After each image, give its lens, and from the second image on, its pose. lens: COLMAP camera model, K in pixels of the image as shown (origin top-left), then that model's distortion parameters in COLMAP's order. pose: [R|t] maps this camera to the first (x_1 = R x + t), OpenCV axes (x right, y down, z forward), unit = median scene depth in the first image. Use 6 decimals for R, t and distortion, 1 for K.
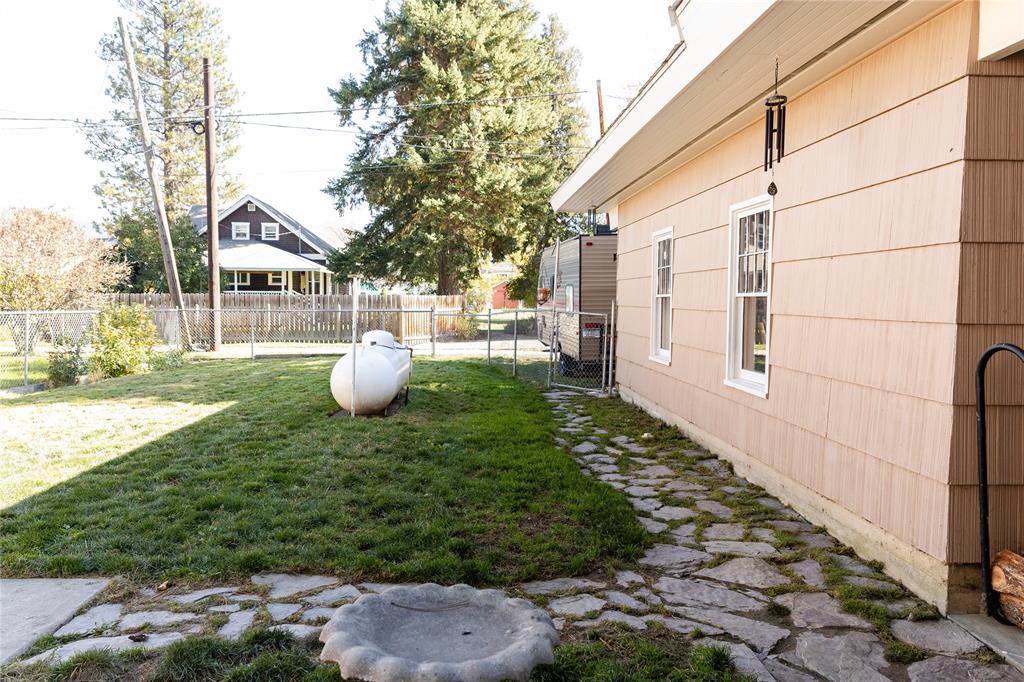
lens RADIAL K [[727.9, 0, 512.2], [0, 727.9, 335.5], [0, 0, 1]] dist [0.020762, -0.011217]
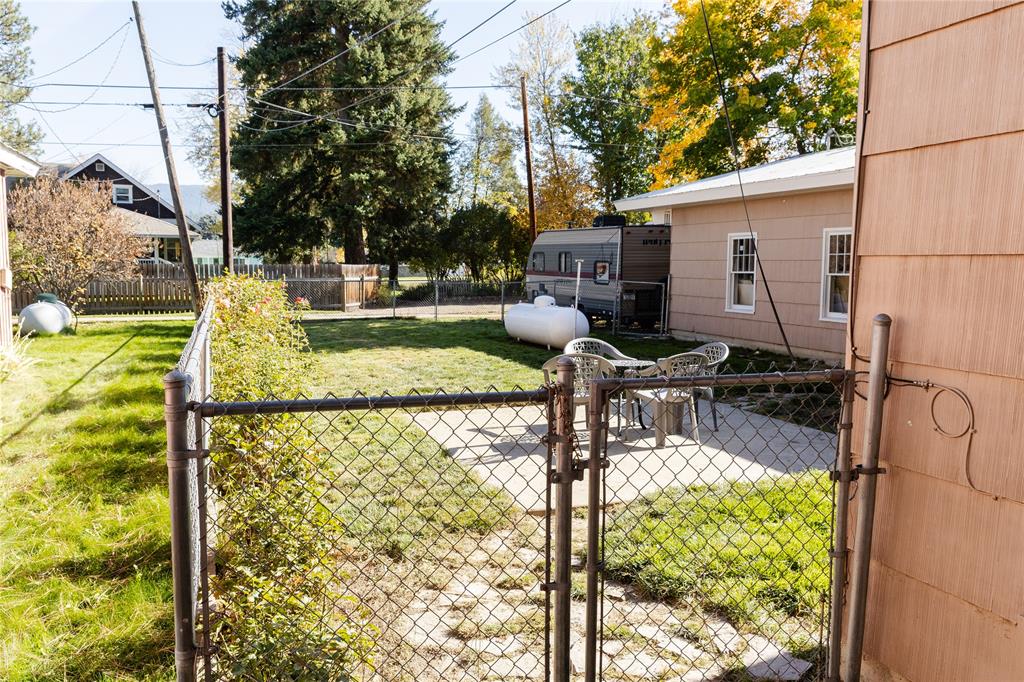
lens RADIAL K [[810.5, 0, 508.1], [0, 810.5, 337.7], [0, 0, 1]] dist [-0.008044, 0.003333]
pose [[0.946764, -0.032265, 0.320306, -0.296529], [0.017956, 0.998709, 0.047526, -0.001068], [-0.321426, -0.039244, 0.946121, -0.195700]]
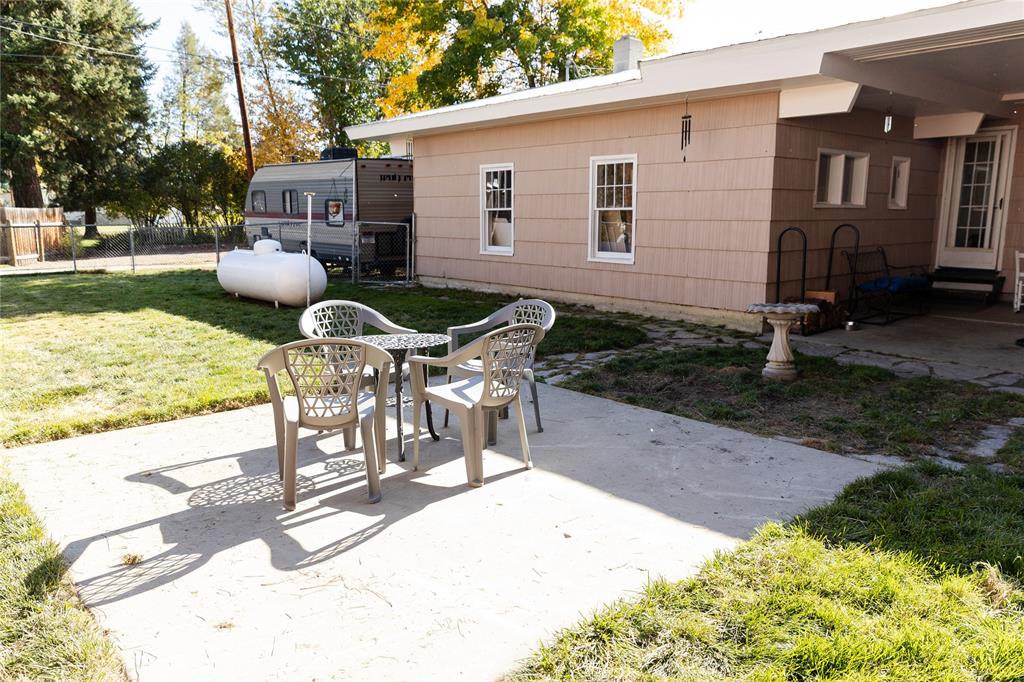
lens RADIAL K [[727.9, 0, 505.4], [0, 727.9, 339.1], [0, 0, 1]] dist [0.020762, -0.011217]
pose [[0.776756, -0.115890, 0.619048, -0.241251], [0.037346, 0.989670, 0.138413, 0.000624], [-0.628694, -0.084395, 0.773060, -0.060788]]
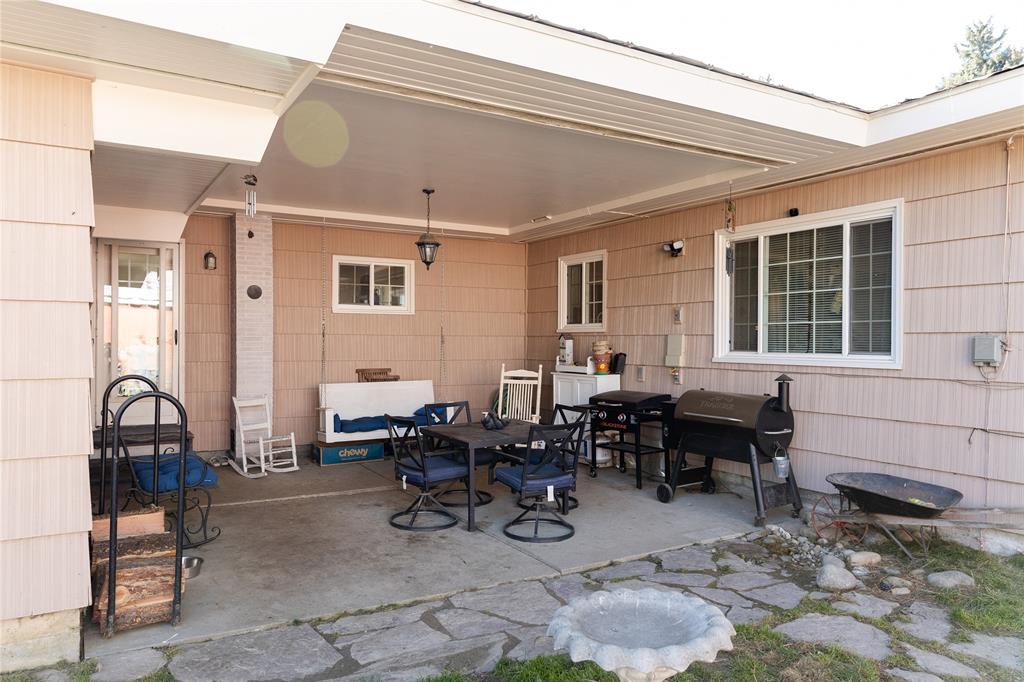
lens RADIAL K [[727.9, 0, 511.3], [0, 727.9, 343.3], [0, 0, 1]] dist [0.020762, -0.011217]
pose [[-0.482108, -0.008748, 0.876068, -0.086109], [0.029051, 0.999241, 0.025965, -0.010743], [-0.875630, 0.037969, -0.481488, 0.132304]]
